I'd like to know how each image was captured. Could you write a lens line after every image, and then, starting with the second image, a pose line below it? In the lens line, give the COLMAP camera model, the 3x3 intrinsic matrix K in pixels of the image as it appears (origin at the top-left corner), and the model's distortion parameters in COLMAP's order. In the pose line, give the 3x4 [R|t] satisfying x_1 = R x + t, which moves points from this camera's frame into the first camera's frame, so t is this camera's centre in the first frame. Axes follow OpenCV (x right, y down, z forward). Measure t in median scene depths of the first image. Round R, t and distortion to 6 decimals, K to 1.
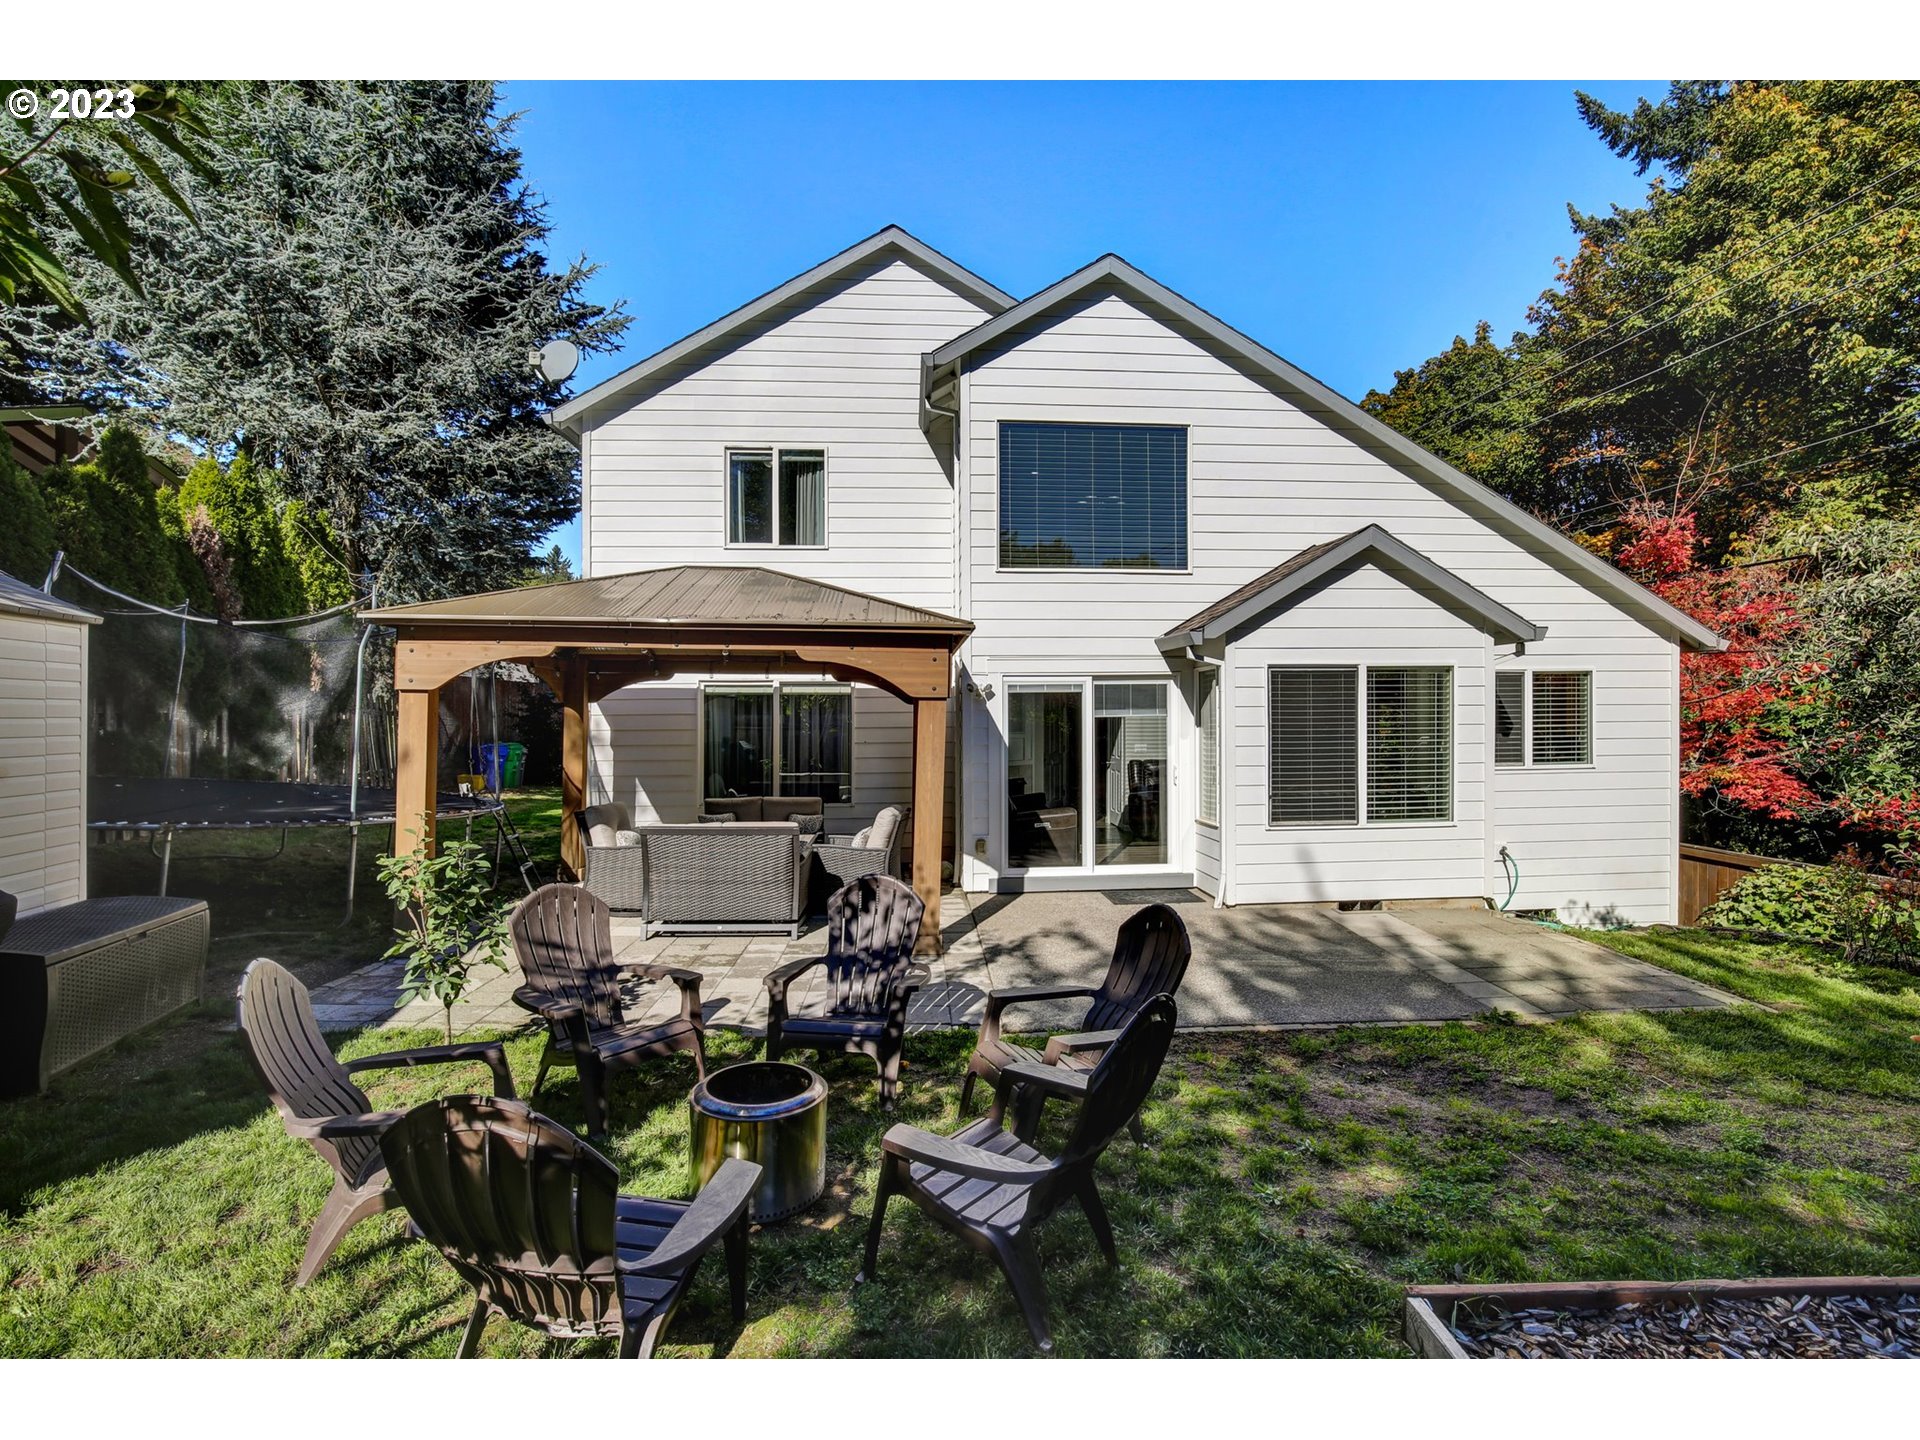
lens RADIAL K [[936.0, 0, 960.0], [0, 936.0, 720.0], [0, 0, 1]] dist [-0.012180, -0.000447]
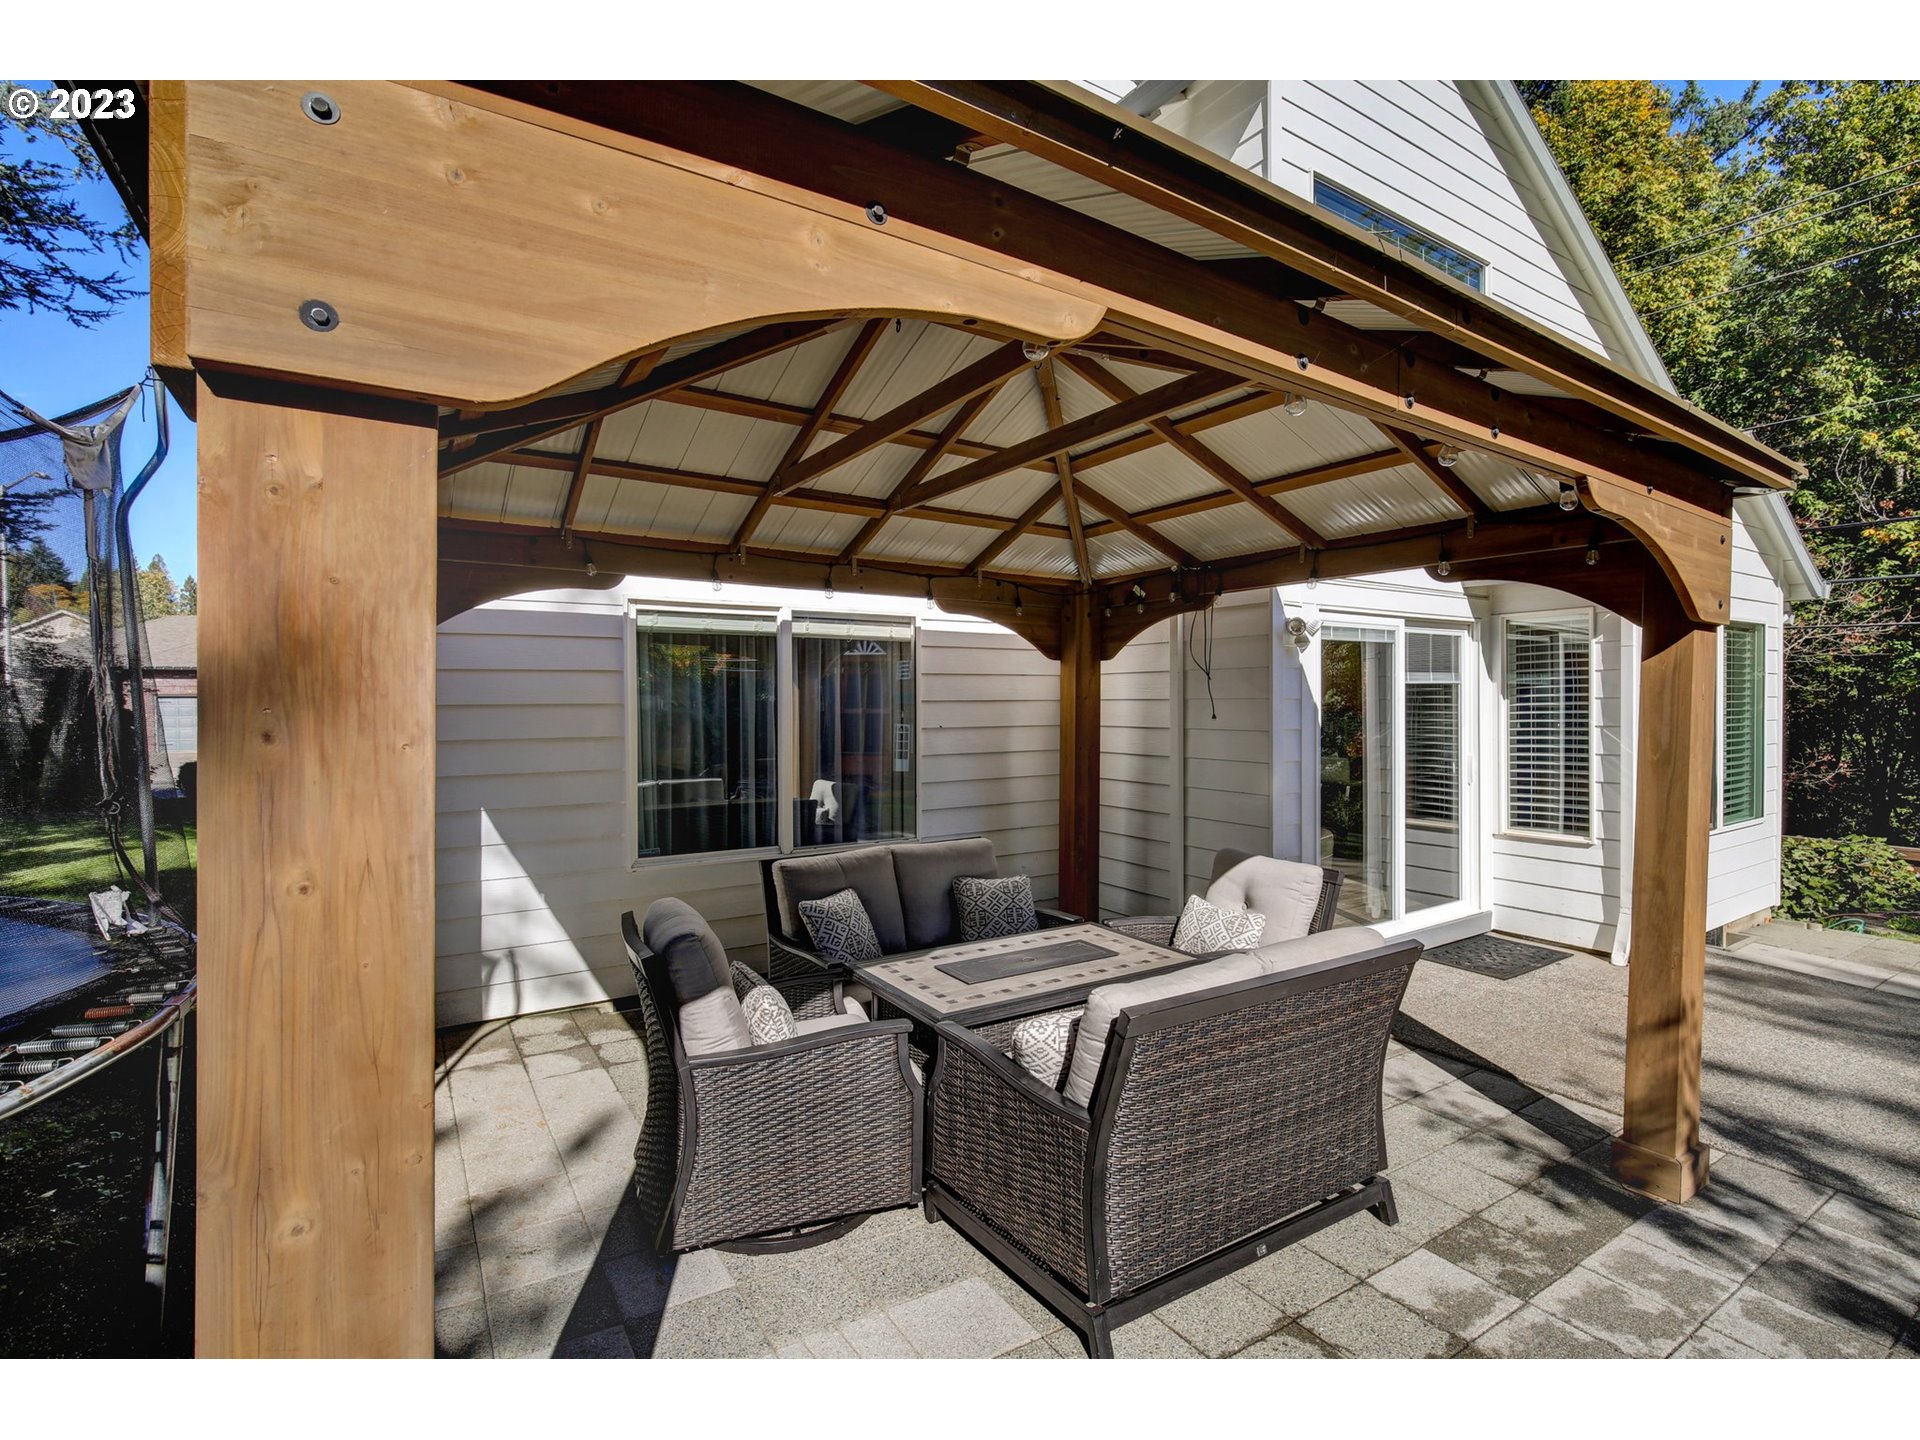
lens RADIAL K [[936.0, 0, 960.0], [0, 936.0, 720.0], [0, 0, 1]] dist [-0.012180, -0.000447]
pose [[0.865870, -0.004295, 0.500250, -0.436306], [-0.003090, 0.999898, 0.013934, 0.014210], [-0.500259, -0.013611, 0.865769, 0.590865]]
